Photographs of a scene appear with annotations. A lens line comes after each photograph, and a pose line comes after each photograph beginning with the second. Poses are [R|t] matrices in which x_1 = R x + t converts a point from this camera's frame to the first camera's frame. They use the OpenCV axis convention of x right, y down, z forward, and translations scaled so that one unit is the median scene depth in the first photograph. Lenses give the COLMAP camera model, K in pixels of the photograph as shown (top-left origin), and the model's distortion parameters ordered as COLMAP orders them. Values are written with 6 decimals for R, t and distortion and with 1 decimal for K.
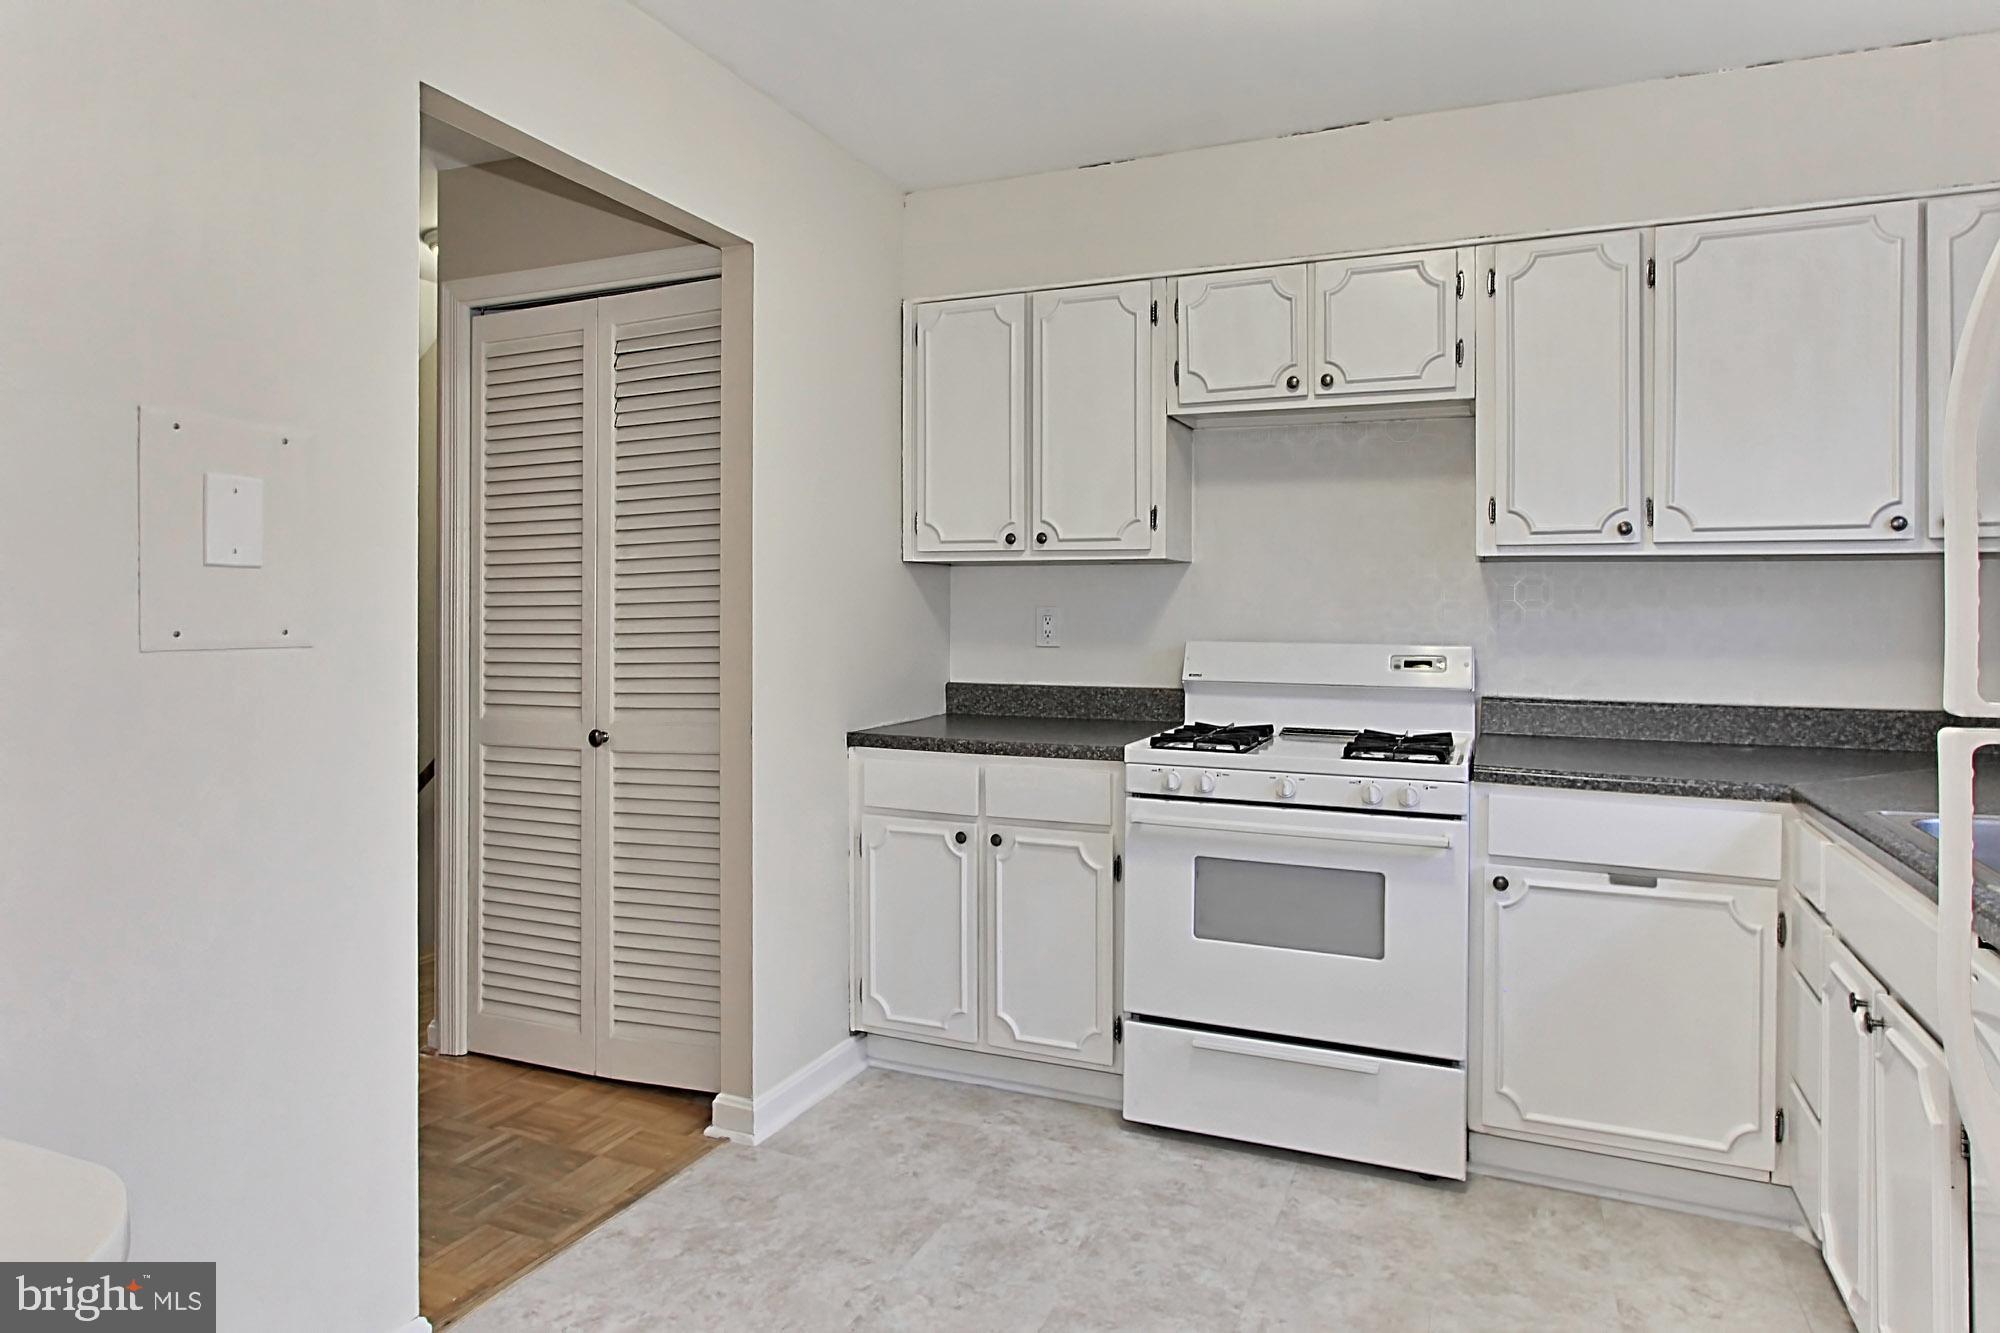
lens RADIAL K [[1168.6, 0, 998.7], [0, 1168.6, 612.6], [0, 0, 1]] dist [-0.031415, 0.021586]
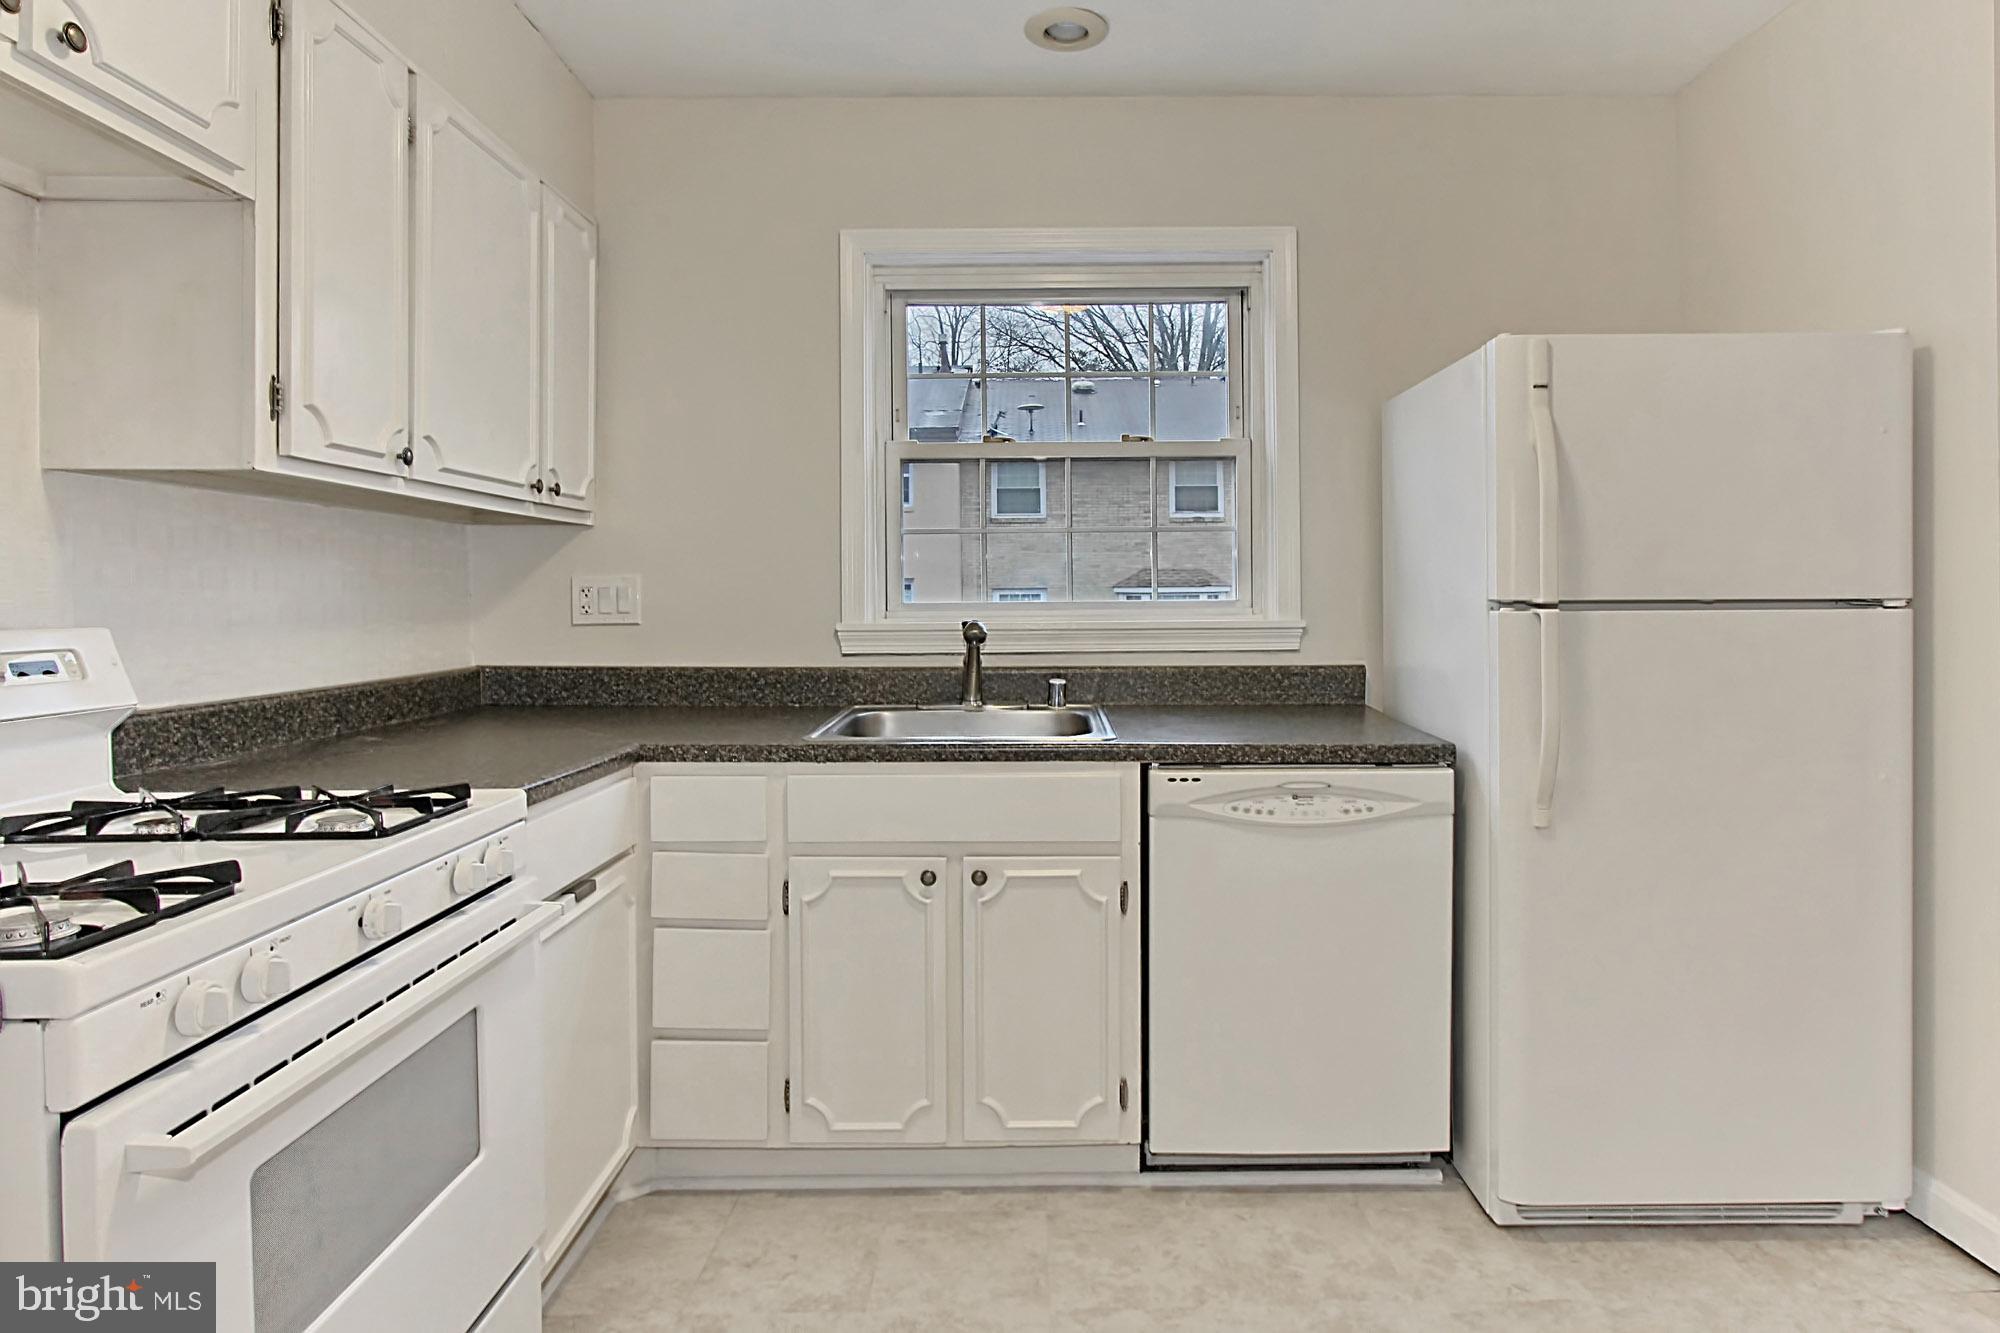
lens RADIAL K [[1111.3, 0, 1042.7], [0, 1111.3, 593.3], [0, 0, 1]] dist [-0.029079, 0.019246]
pose [[-0.404757, -0.001401, 0.914423, -0.258783], [0.004794, 0.999982, 0.003654, 0.014435], [-0.914412, 0.005863, -0.404743, 0.860591]]
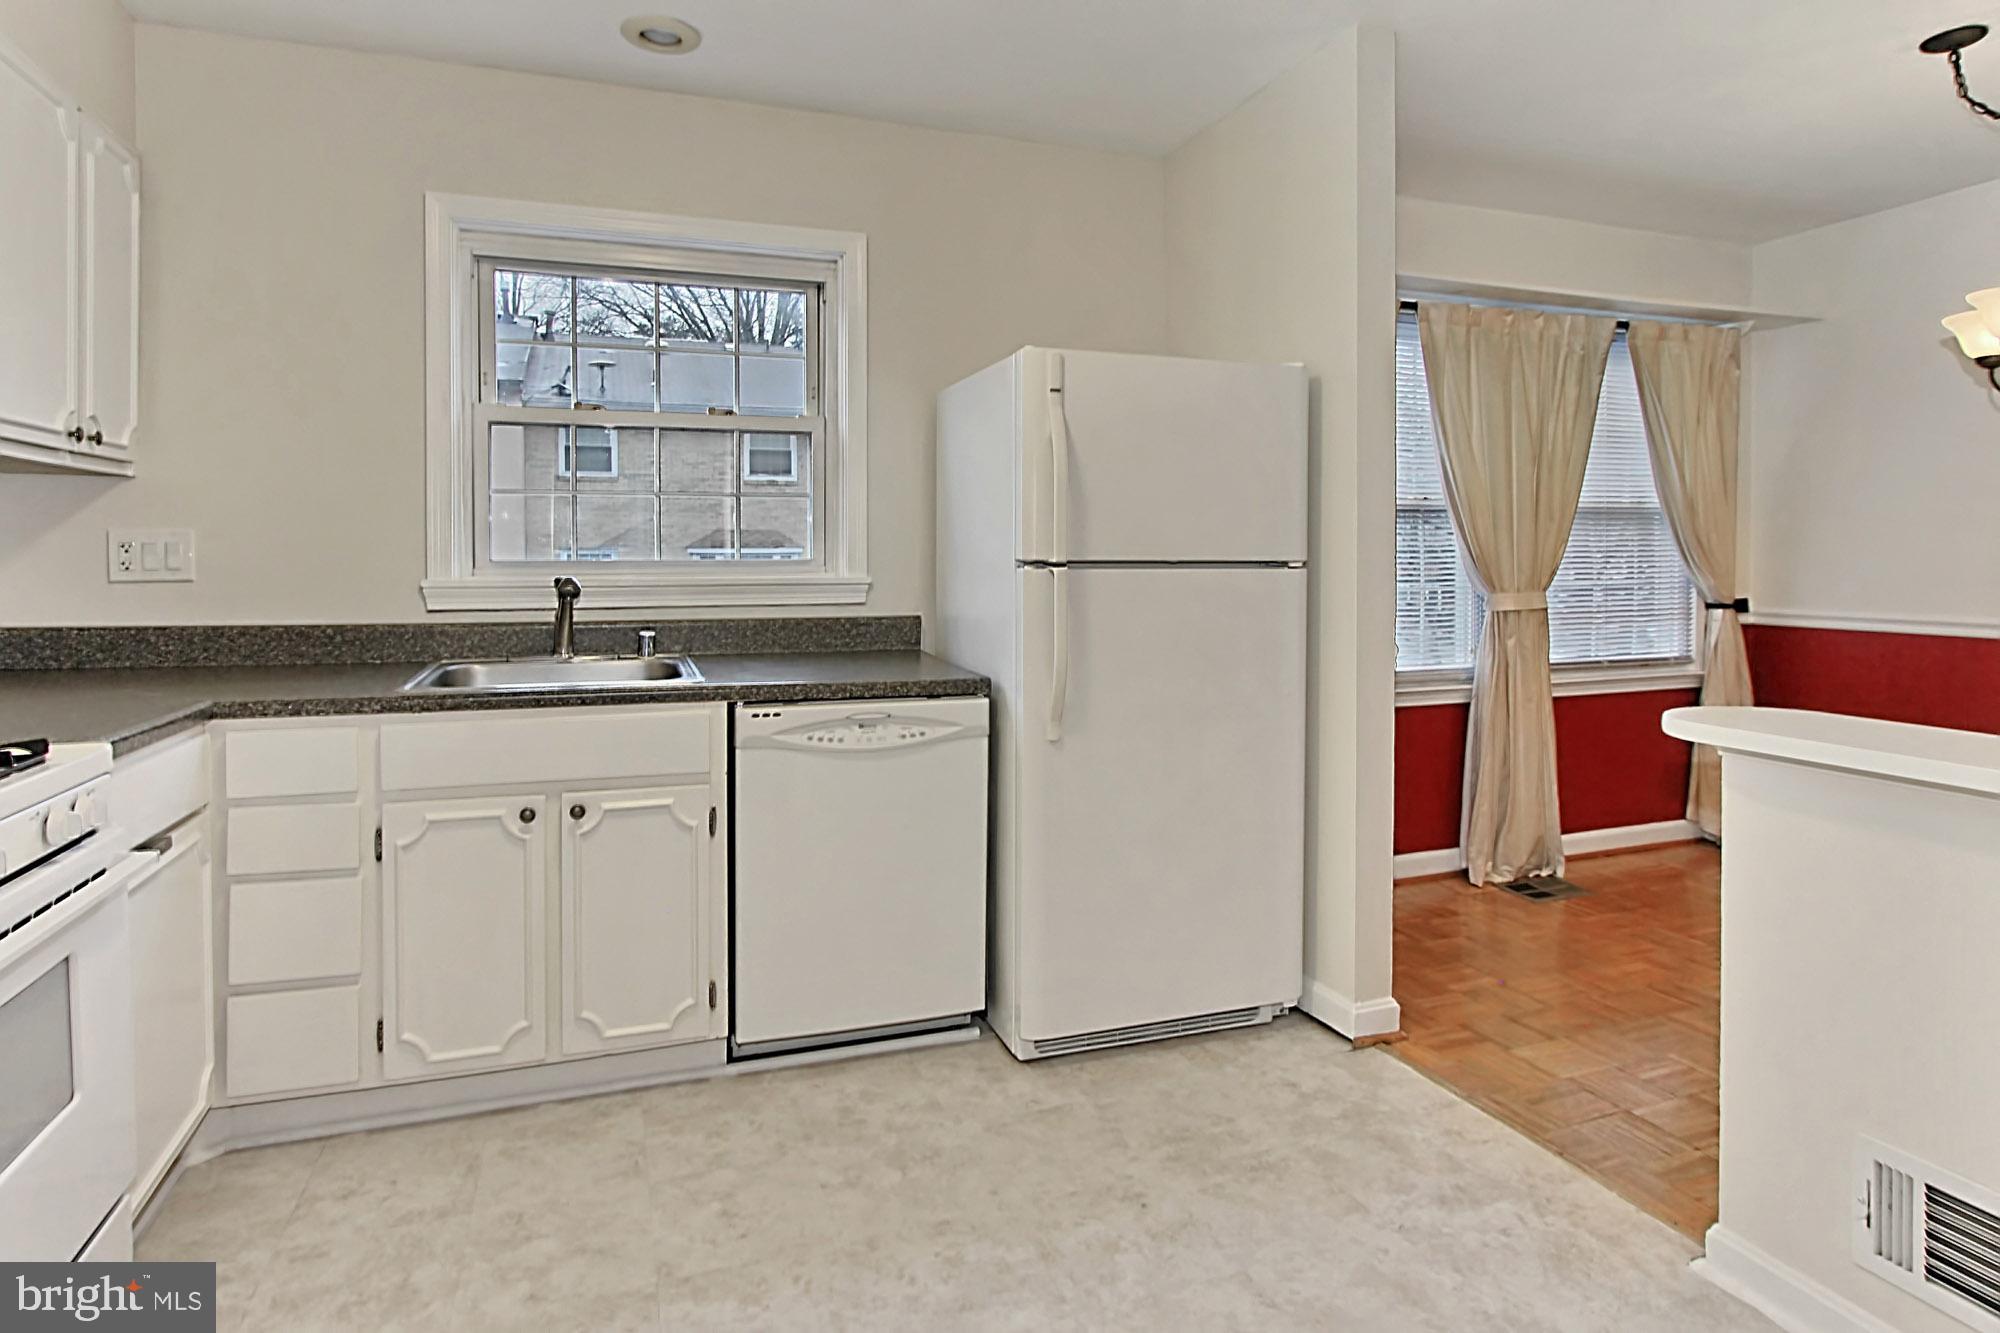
lens RADIAL K [[1081.7, 0, 981.5], [0, 1081.7, 568.9], [0, 0, 1]] dist [-0.029784, 0.015512]
pose [[-0.680392, -0.015075, 0.732693, -0.339310], [-0.003907, 0.999849, 0.016943, 0.015174], [-0.732838, 0.008665, -0.680348, 0.918361]]
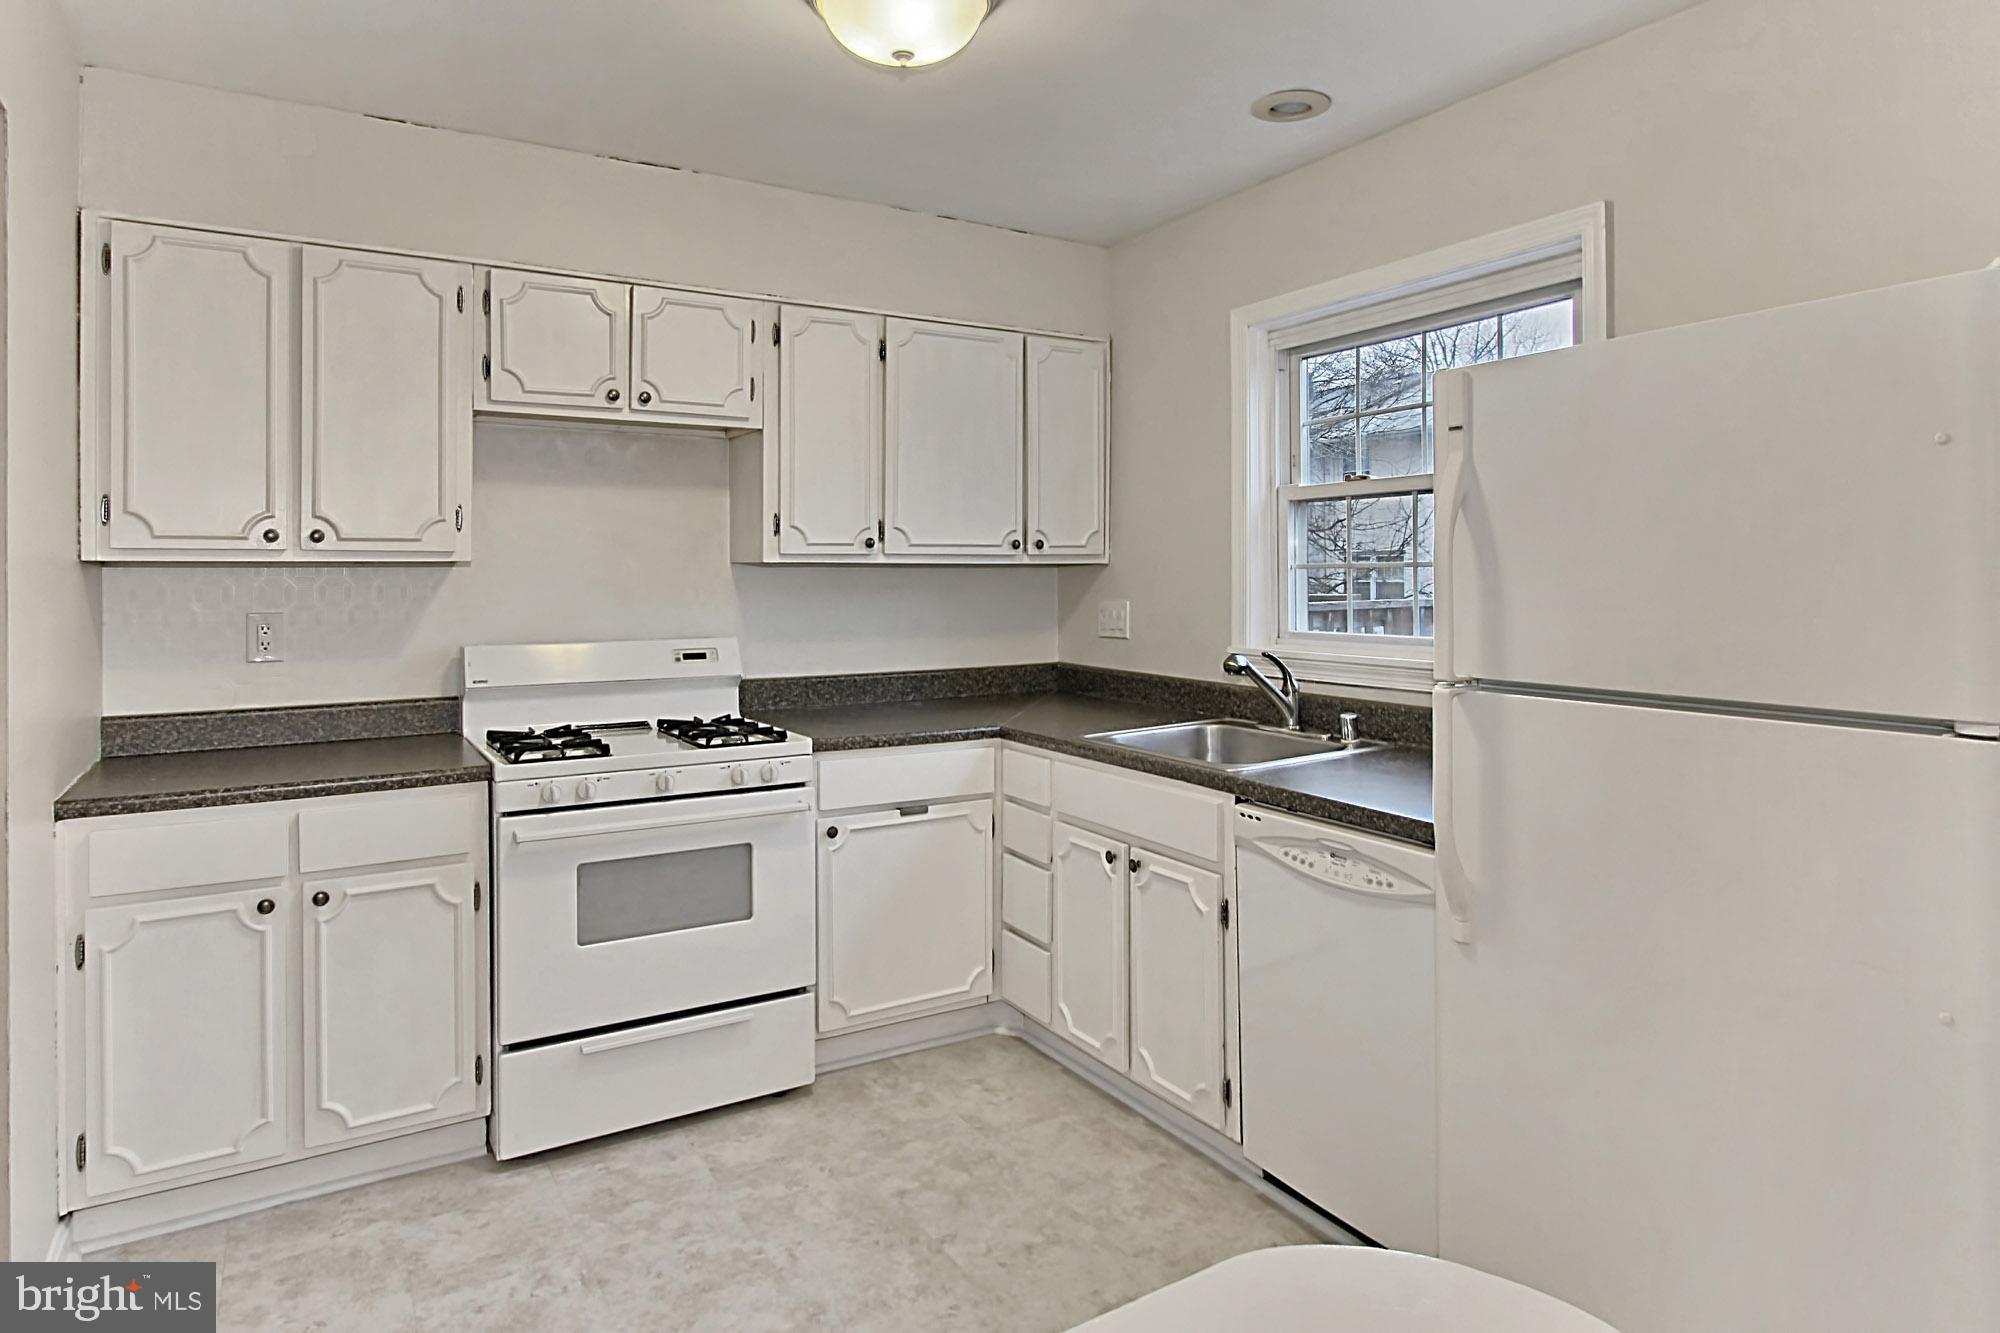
lens RADIAL K [[1151.1, 0, 1004.8], [0, 1151.1, 574.5], [0, 0, 1]] dist [-0.005296, 0.000949]
pose [[0.578519, -0.007755, 0.815632, -0.399924], [0.009275, 0.999953, 0.002929, -0.037666], [-0.815616, 0.005870, 0.578563, 0.120924]]
